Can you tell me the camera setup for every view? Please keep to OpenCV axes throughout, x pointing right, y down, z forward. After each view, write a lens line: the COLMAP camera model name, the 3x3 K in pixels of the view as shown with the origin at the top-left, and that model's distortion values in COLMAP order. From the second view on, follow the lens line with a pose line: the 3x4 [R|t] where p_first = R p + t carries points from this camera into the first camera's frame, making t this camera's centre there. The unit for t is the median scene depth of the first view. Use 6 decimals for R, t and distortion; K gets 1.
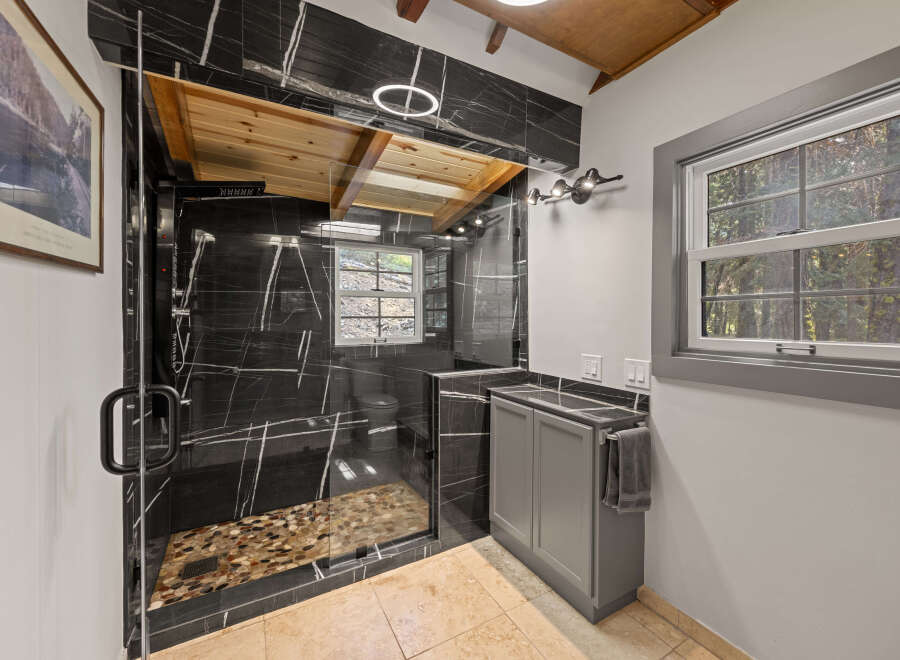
lens RADIAL K [[369.3, 0, 452.2], [0, 369.3, 321.5], [0, 0, 1]] dist [-0.000014, 0.000190]
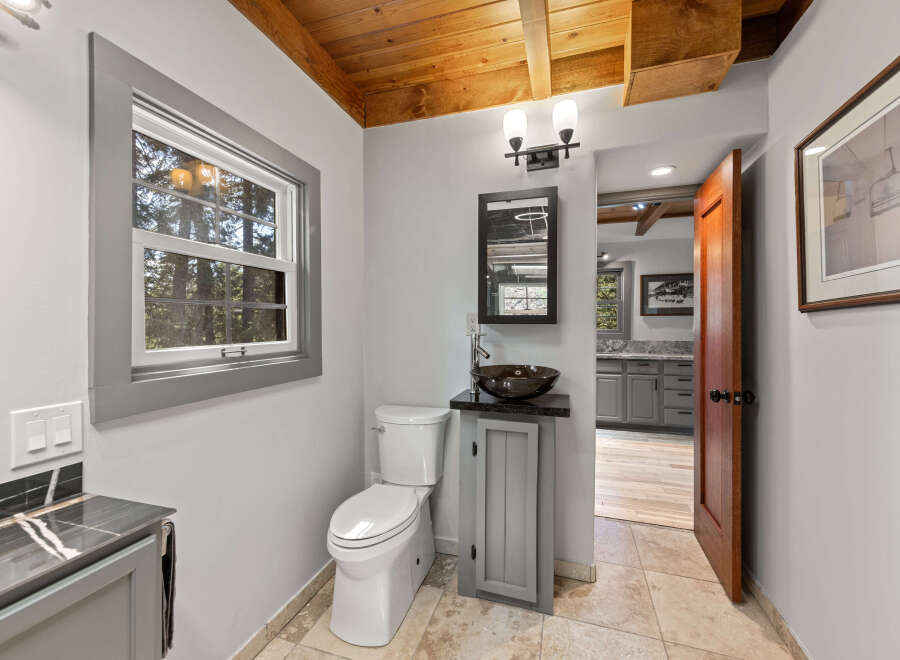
lens RADIAL K [[369.3, 0, 449.9], [0, 369.3, 326.8], [0, 0, 1]] dist [-0.000014, 0.000190]
pose [[-0.686991, -0.007700, 0.726626, -0.267500], [0.003090, 0.999904, 0.013517, -0.012329], [-0.726660, 0.011531, -0.686901, 0.994362]]
